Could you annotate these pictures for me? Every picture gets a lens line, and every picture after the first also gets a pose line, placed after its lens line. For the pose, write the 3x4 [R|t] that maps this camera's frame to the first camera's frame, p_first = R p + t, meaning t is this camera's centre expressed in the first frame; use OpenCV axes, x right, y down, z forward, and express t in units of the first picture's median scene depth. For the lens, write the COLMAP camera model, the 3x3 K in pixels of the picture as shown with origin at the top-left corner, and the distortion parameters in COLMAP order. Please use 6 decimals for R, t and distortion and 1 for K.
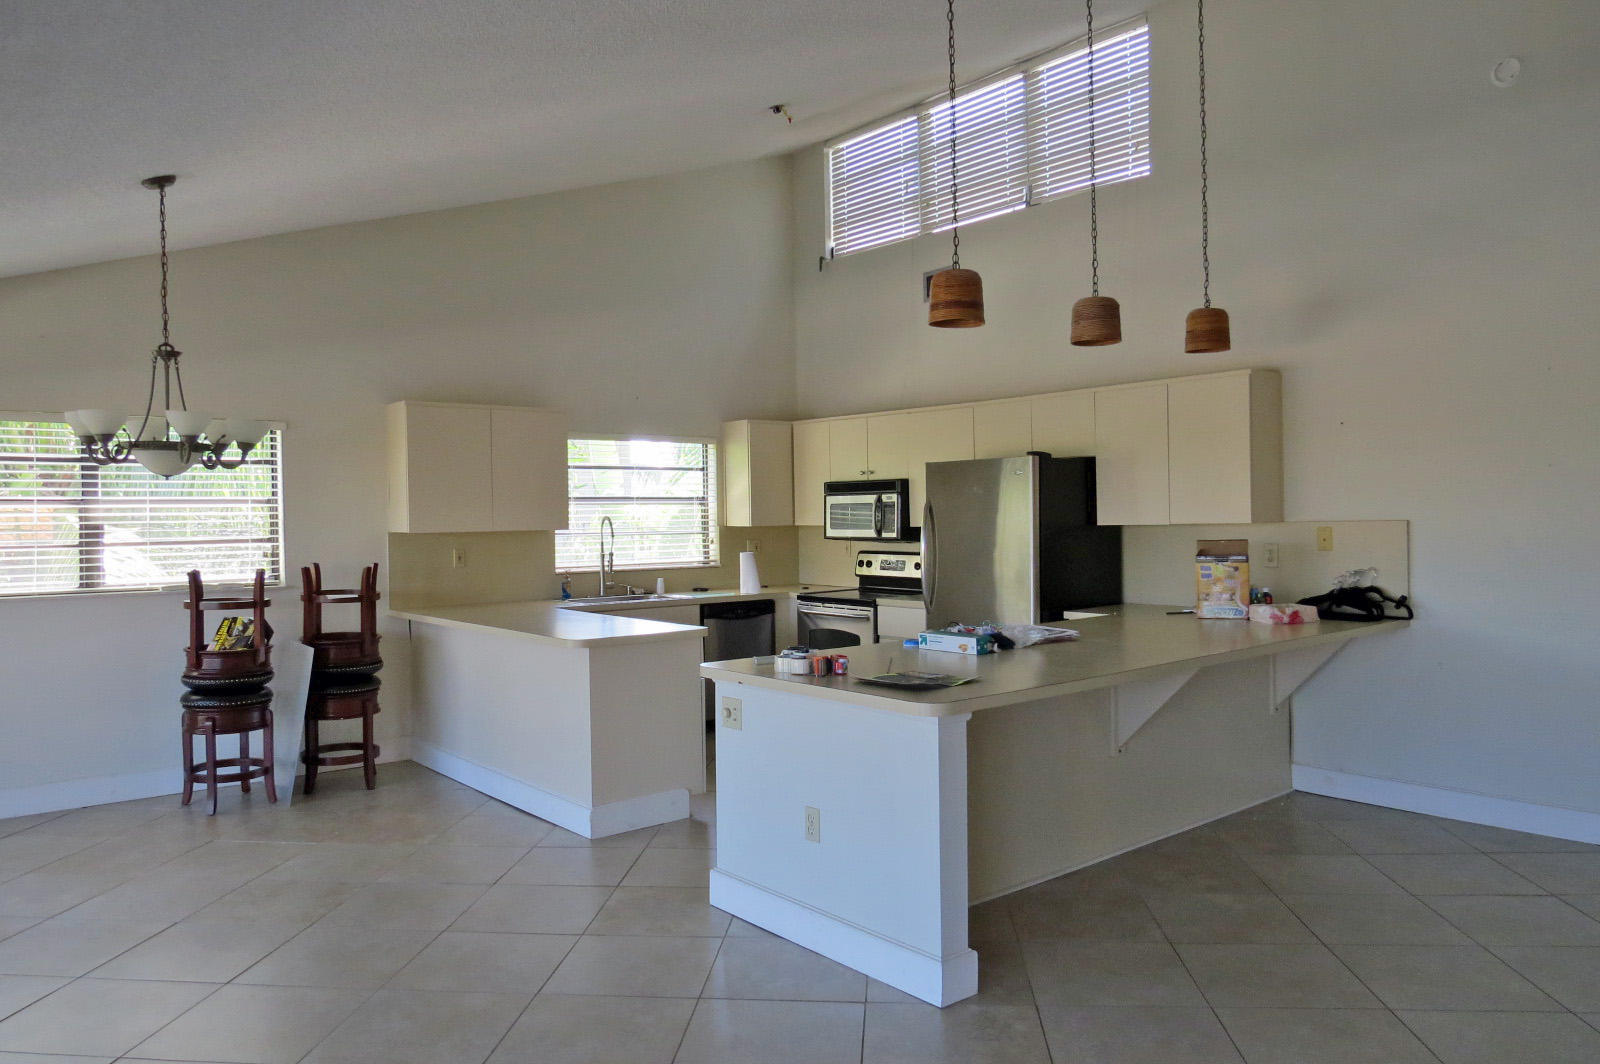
lens RADIAL K [[1133.7, 0, 793.9], [0, 1133.7, 530.2], [0, 0, 1]] dist [0.000584, 0.006525]
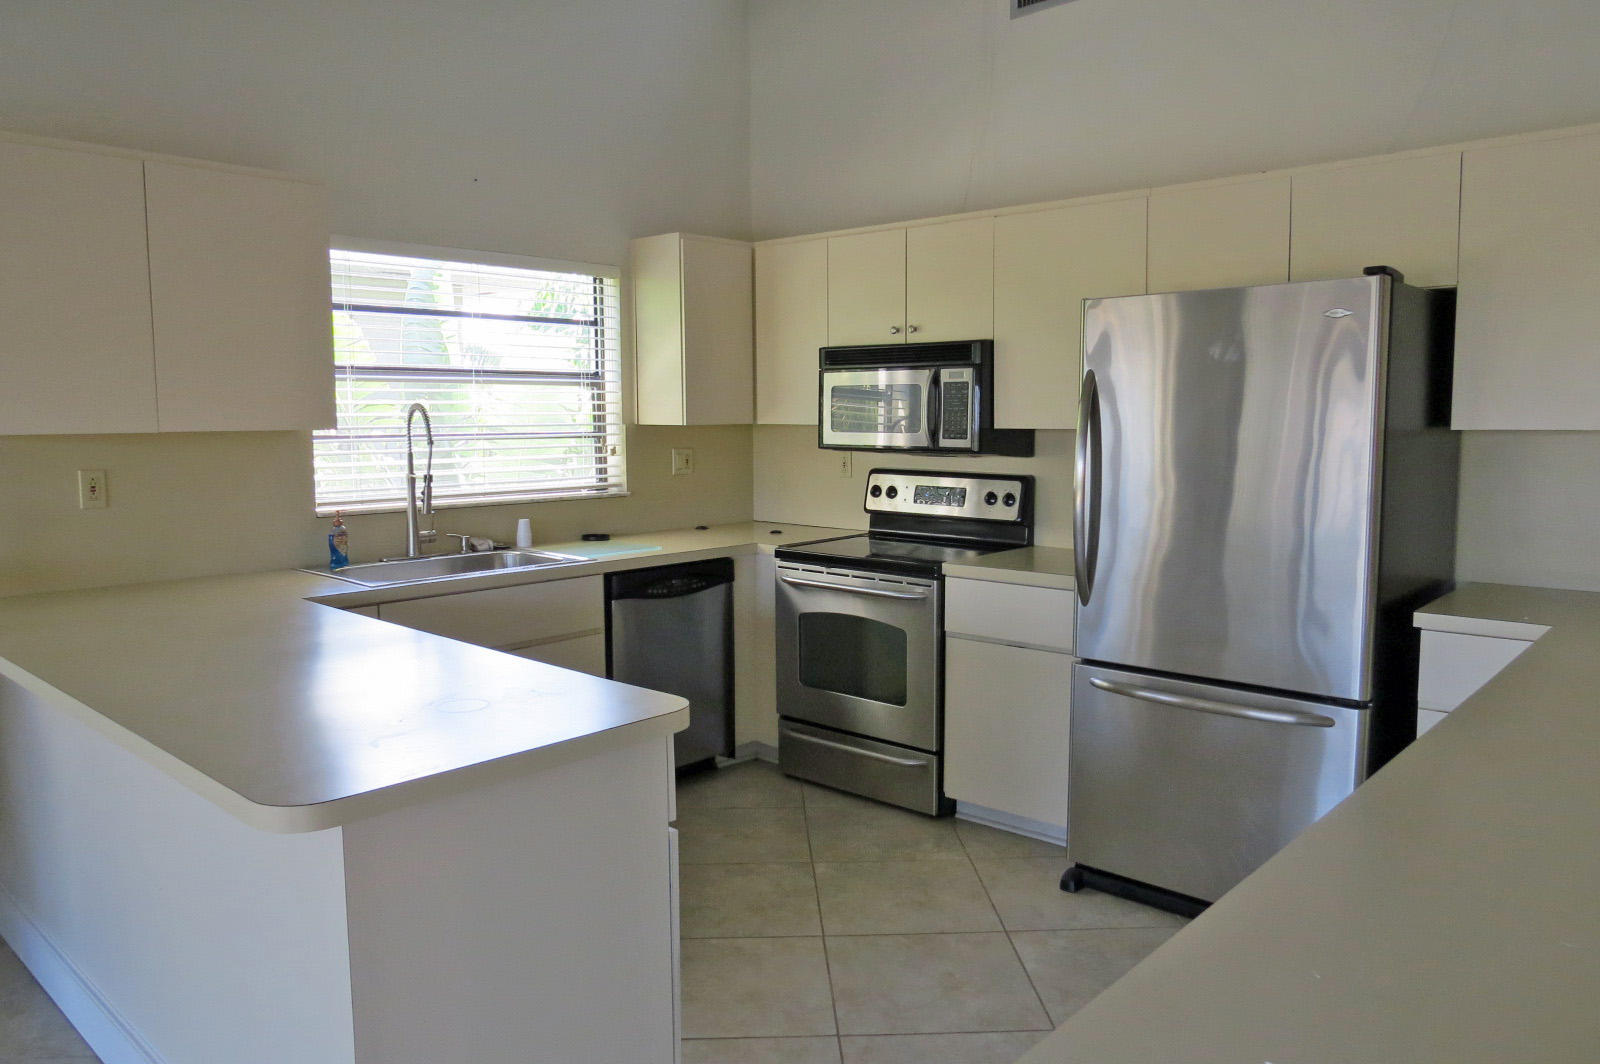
lens RADIAL K [[1133.7, 0, 797.9], [0, 1133.7, 534.7], [0, 0, 1]] dist [0.000584, 0.006525]
pose [[0.989871, -0.006432, 0.141821, -0.064441], [-0.007140, 0.995453, 0.094982, -0.003324], [-0.141787, -0.095033, 0.985325, 0.443267]]
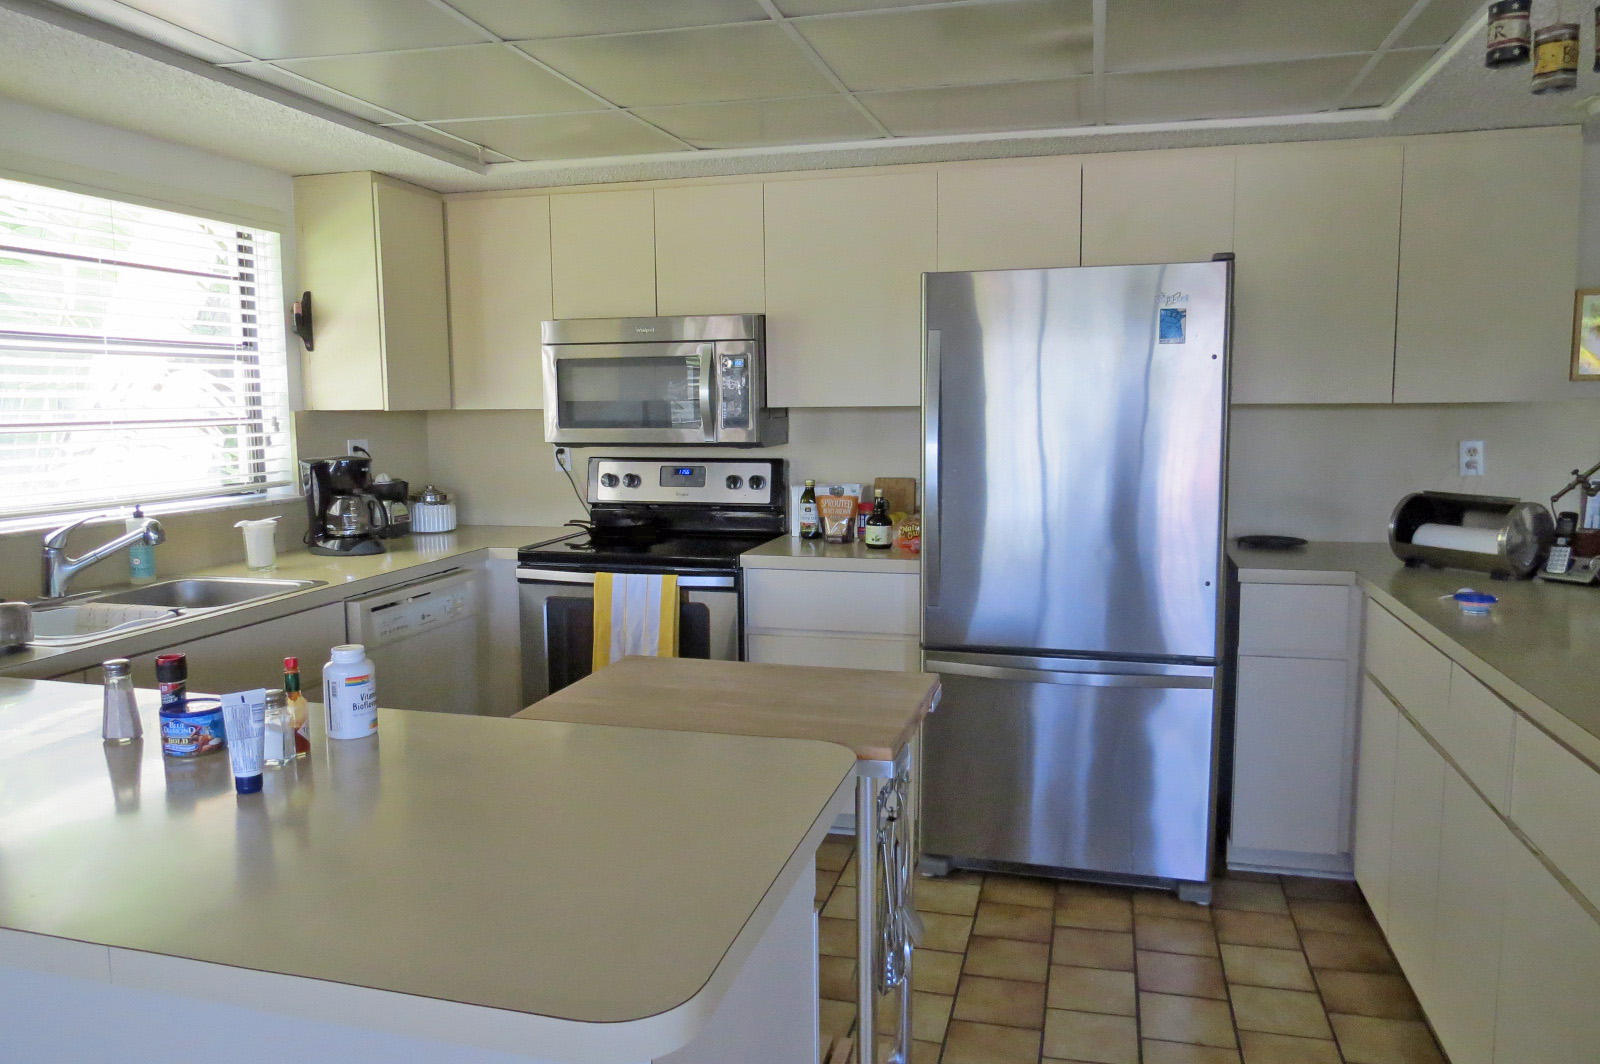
lens RADIAL K [[1133.7, 0, 801.5], [0, 1133.7, 520.8], [0, 0, 1]] dist [0.000584, 0.006525]
pose [[0.816669, -0.063688, 0.573581, -0.172018], [0.004308, 0.994537, 0.104296, -0.005467], [-0.577090, -0.082704, 0.812482, 0.539219]]
